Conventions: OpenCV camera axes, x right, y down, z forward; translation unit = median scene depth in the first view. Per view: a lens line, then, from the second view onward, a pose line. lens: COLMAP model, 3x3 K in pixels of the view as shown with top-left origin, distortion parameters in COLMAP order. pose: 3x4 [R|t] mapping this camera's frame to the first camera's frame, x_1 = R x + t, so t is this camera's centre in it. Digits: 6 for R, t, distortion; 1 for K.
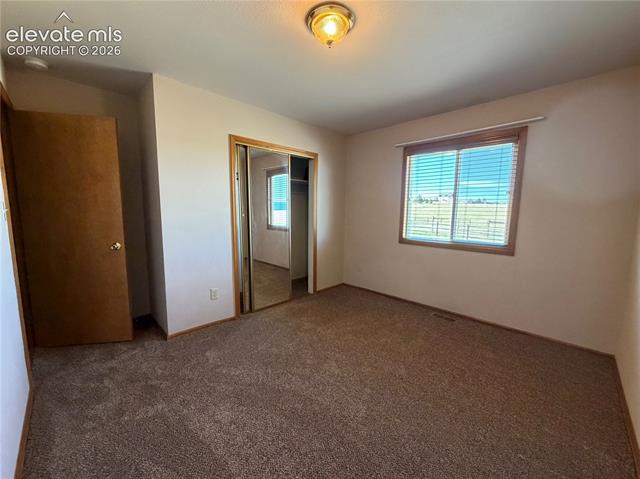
lens RADIAL K [[254.4, 0, 320.9], [0, 254.4, 240.3], [0, 0, 1]] dist [0.002986, -0.000215]
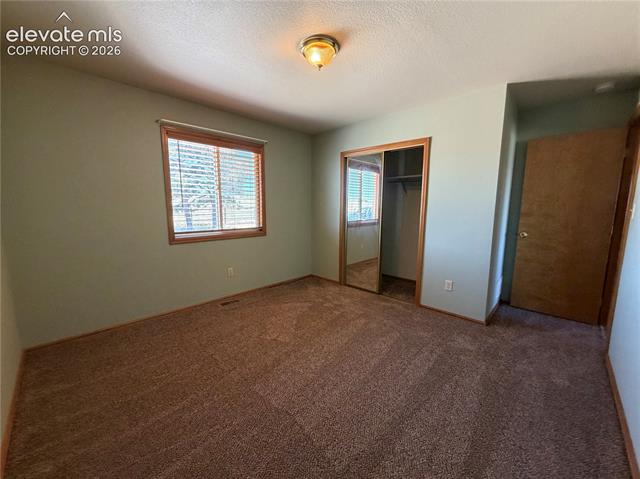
lens RADIAL K [[254.4, 0, 320.9], [0, 254.4, 240.3], [0, 0, 1]] dist [0.002986, -0.000215]
pose [[0.002351, -0.152428, 0.988312, -0.652835], [0.120827, 0.981117, 0.151031, -0.087929], [-0.992671, 0.119060, 0.020724, 0.663219]]
